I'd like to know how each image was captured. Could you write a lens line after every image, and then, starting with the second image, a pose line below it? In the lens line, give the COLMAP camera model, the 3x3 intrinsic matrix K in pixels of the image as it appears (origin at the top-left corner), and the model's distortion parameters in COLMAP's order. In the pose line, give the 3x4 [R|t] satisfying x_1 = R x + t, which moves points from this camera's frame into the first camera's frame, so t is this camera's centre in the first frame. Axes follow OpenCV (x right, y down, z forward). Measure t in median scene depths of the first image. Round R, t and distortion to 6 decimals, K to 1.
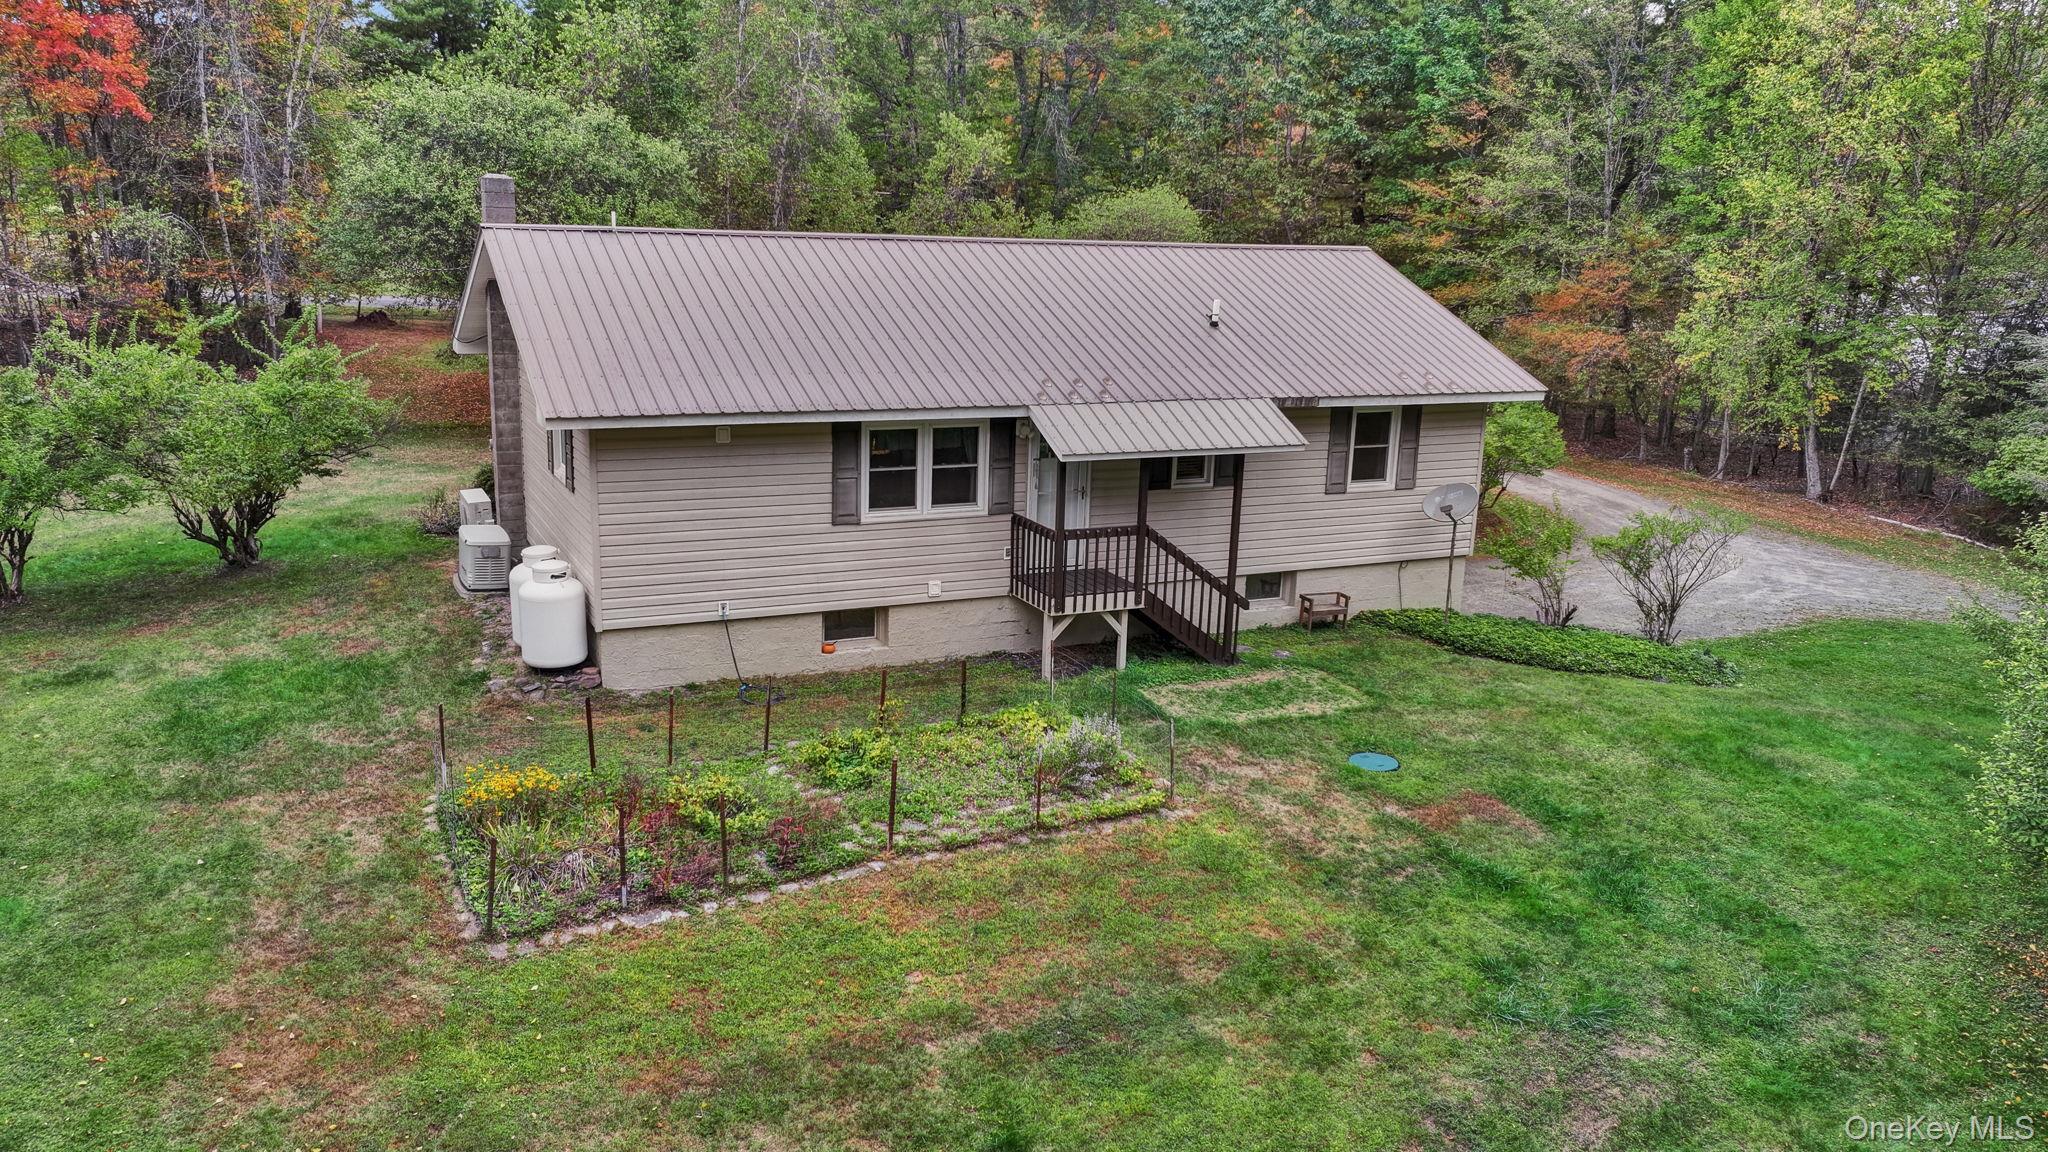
lens RADIAL K [[1440.2, 0, 1024.0], [0, 1440.2, 576.0], [0, 0, 1]] dist [0.004371, -0.004163]
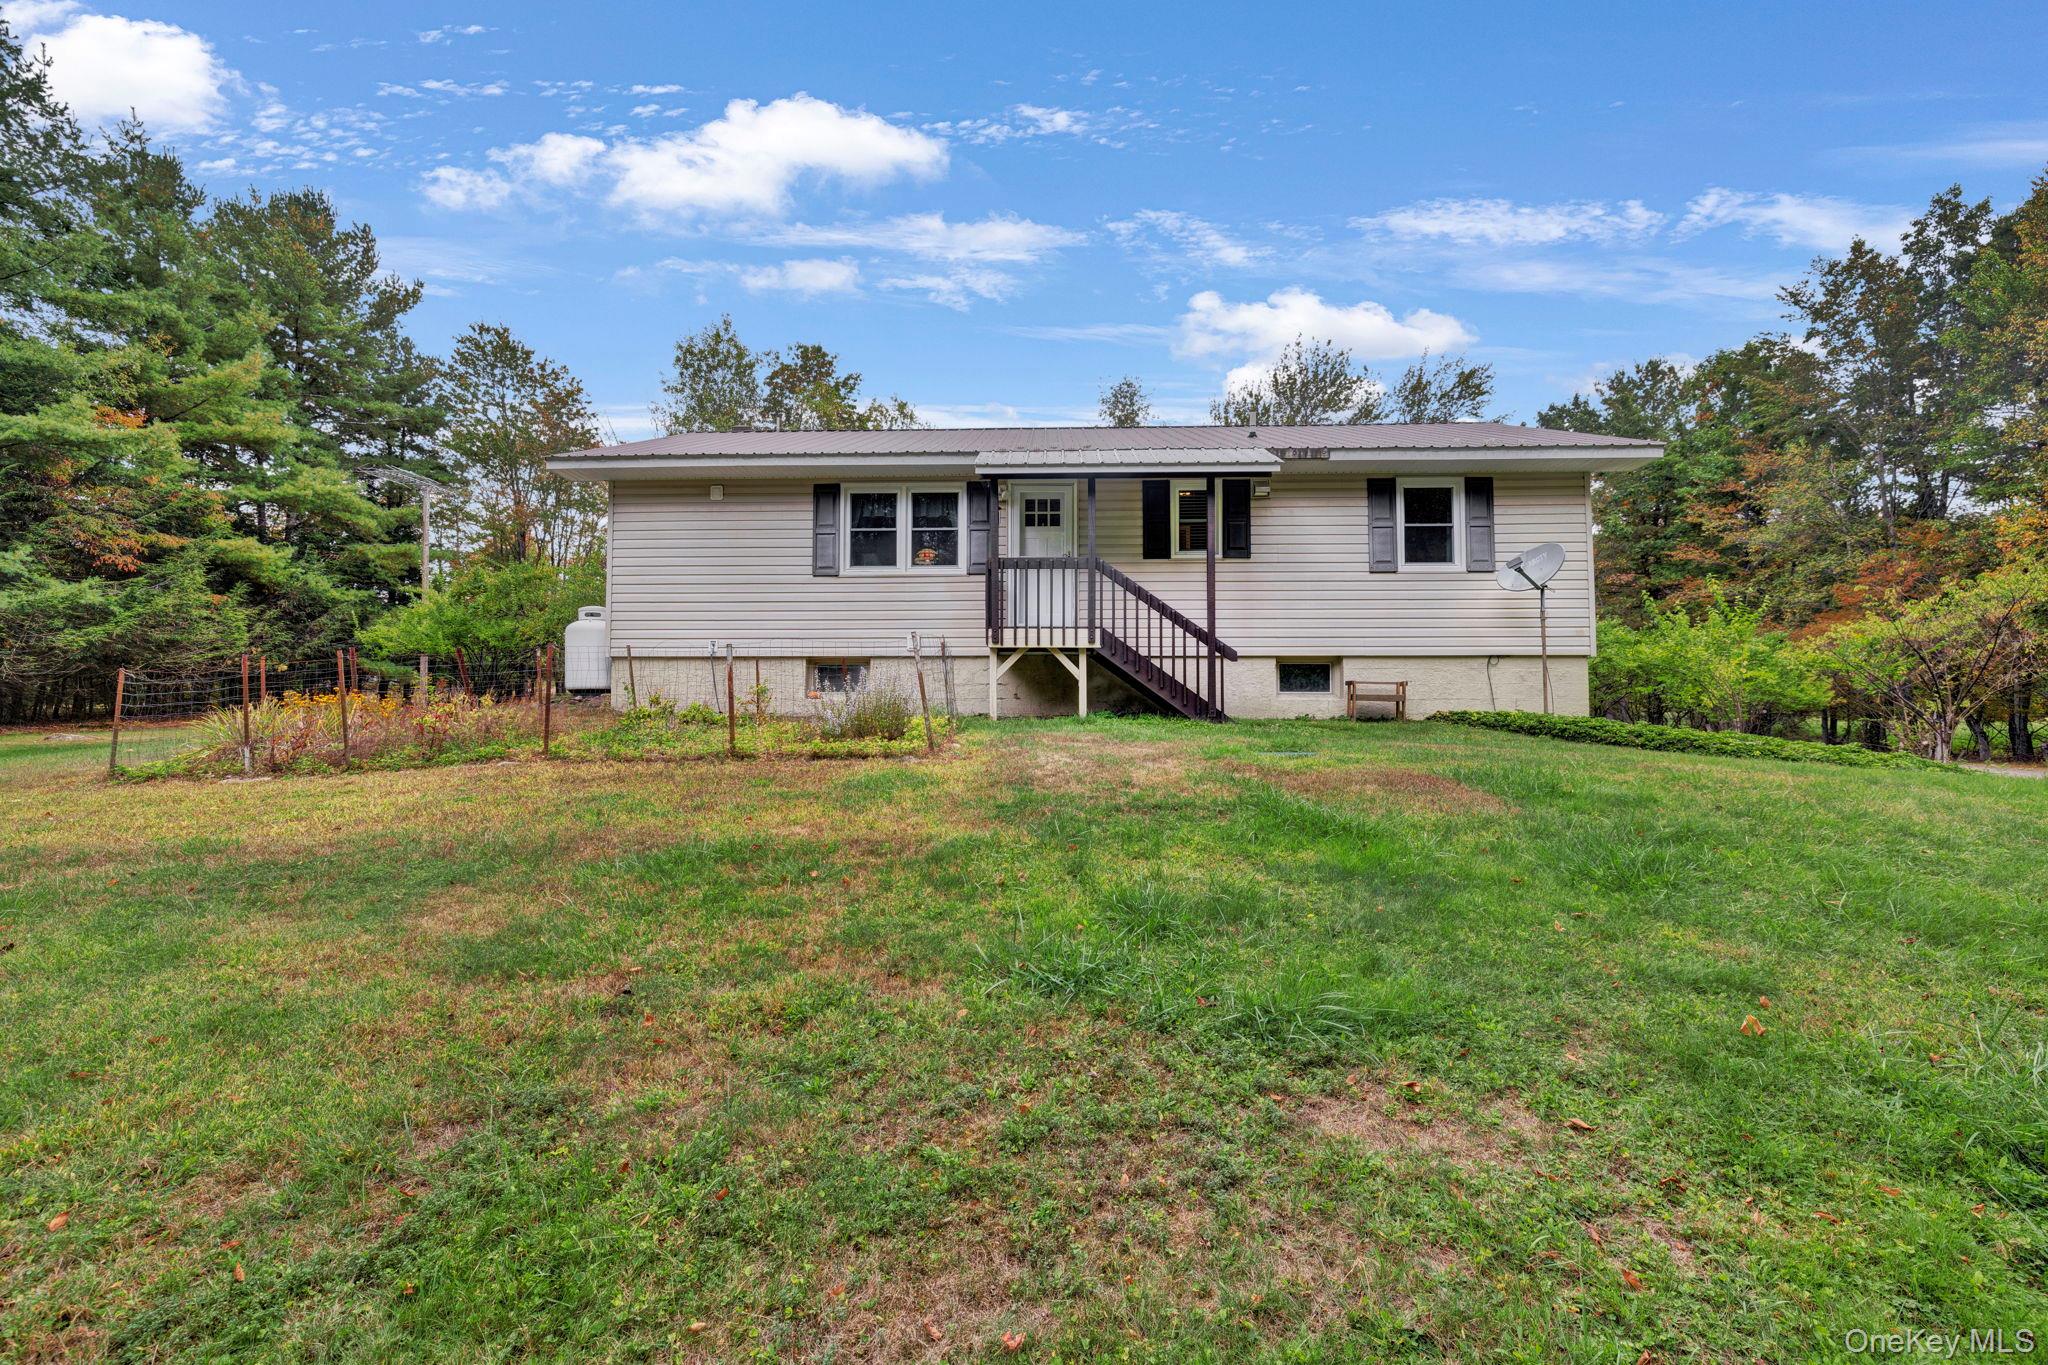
lens RADIAL K [[843.8, 0, 1024.0], [0, 843.8, 682.5], [0, 0, 1]] dist [-0.000454, 0.000179]
pose [[0.885463, -0.054691, -0.461479, 0.292684], [-0.079715, 0.960455, -0.266780, 0.195039], [0.457821, 0.273011, 0.846088, 0.521963]]
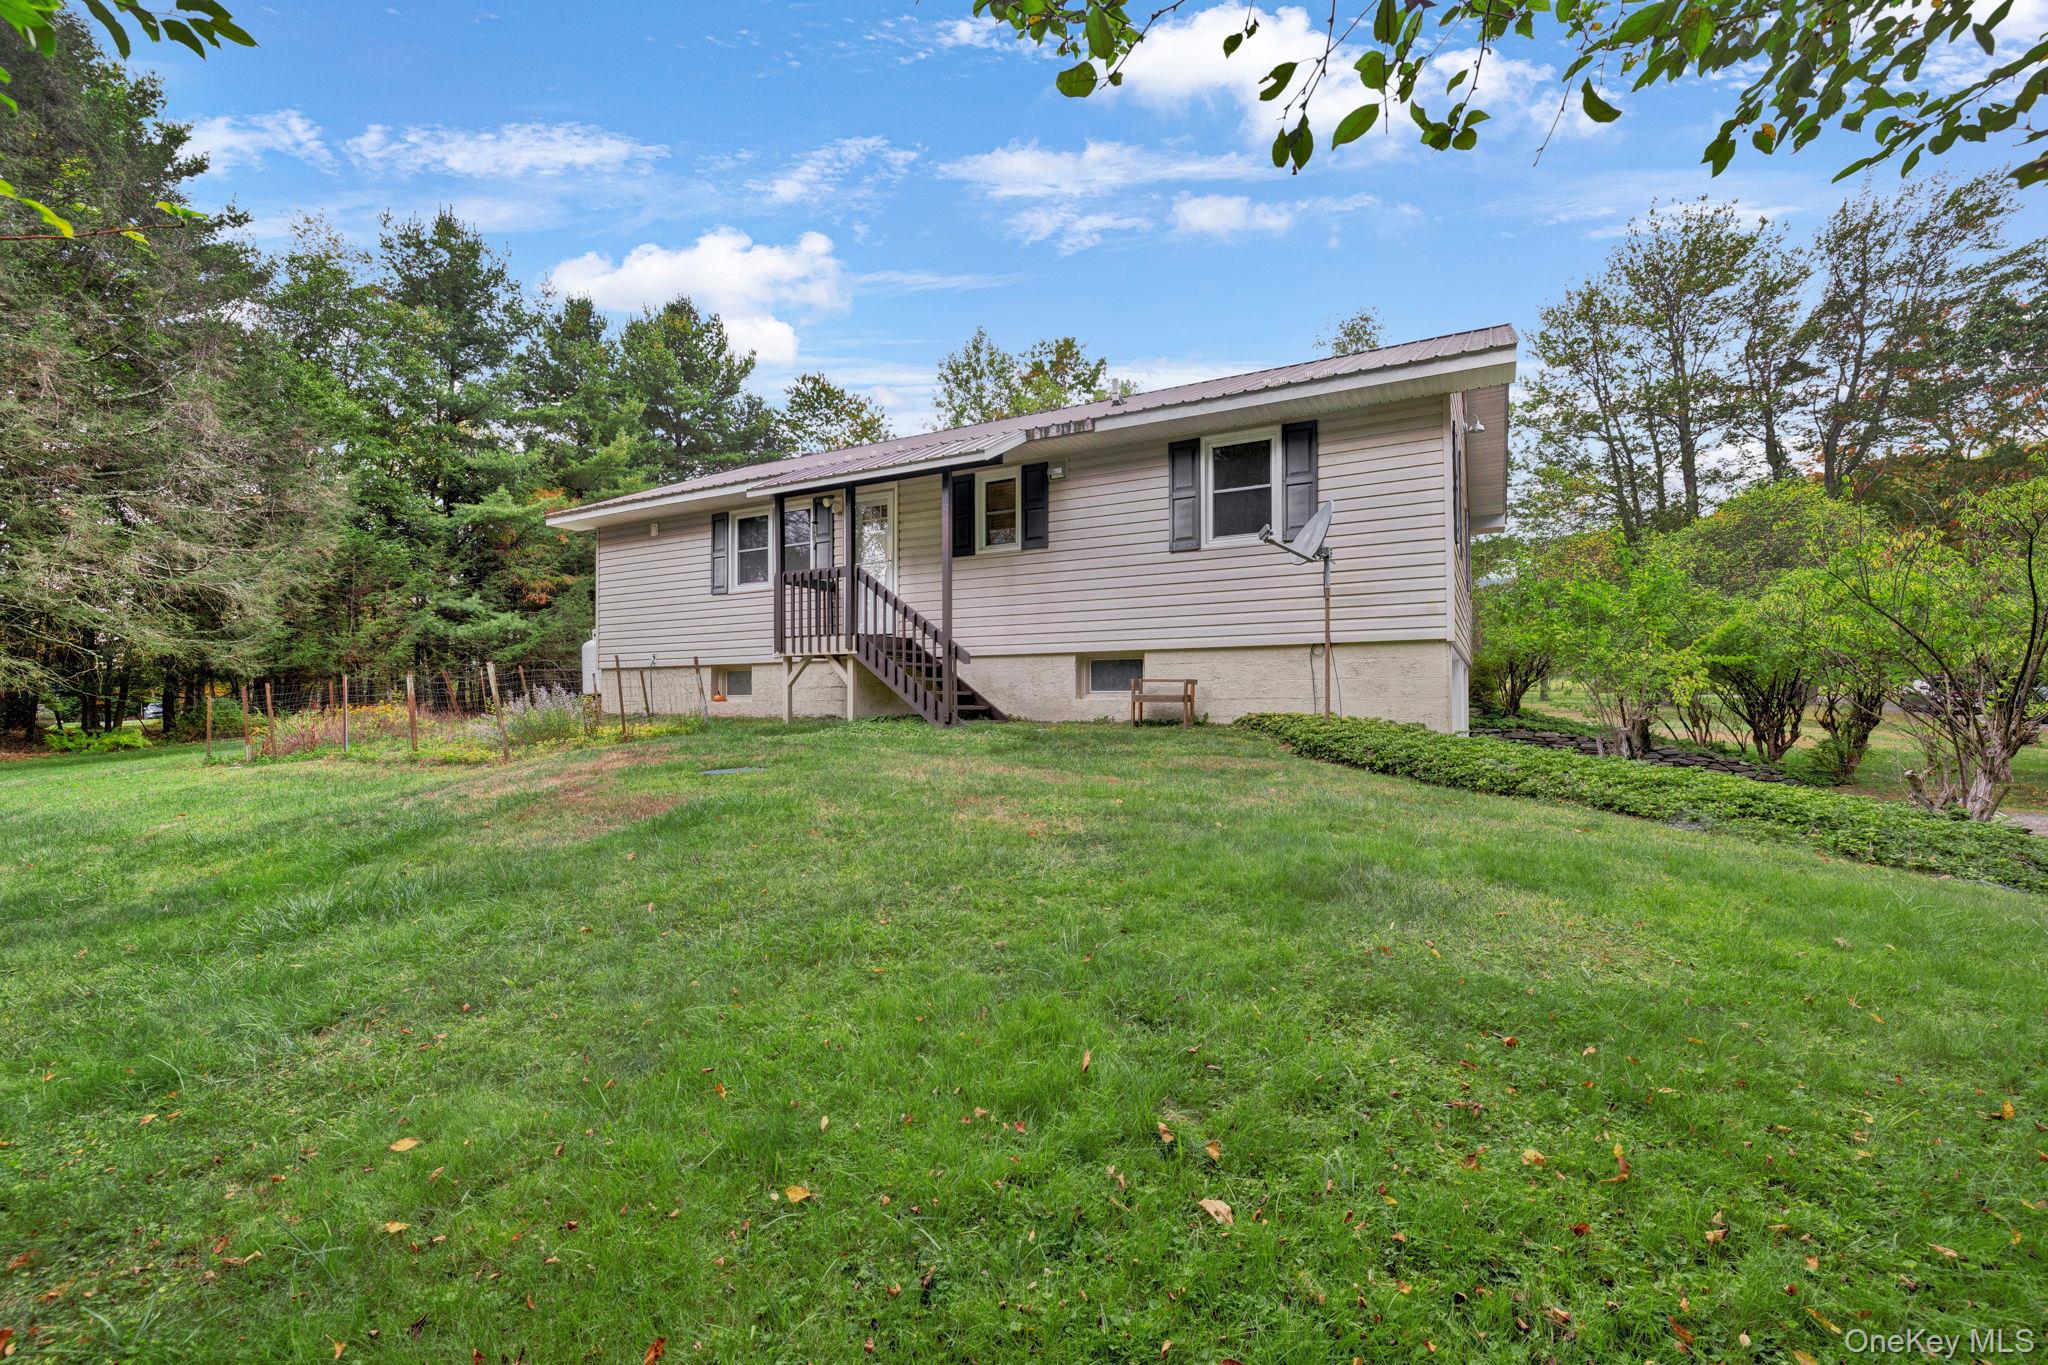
lens RADIAL K [[893.7, 0, 1024.0], [0, 893.7, 682.5], [0, 0, 1]] dist [-0.000650, -0.000013]
pose [[0.570167, -0.060462, -0.819301, 0.636077], [-0.172826, 0.966143, -0.191571, 0.136237], [0.803144, 0.250824, 0.540413, 0.778510]]
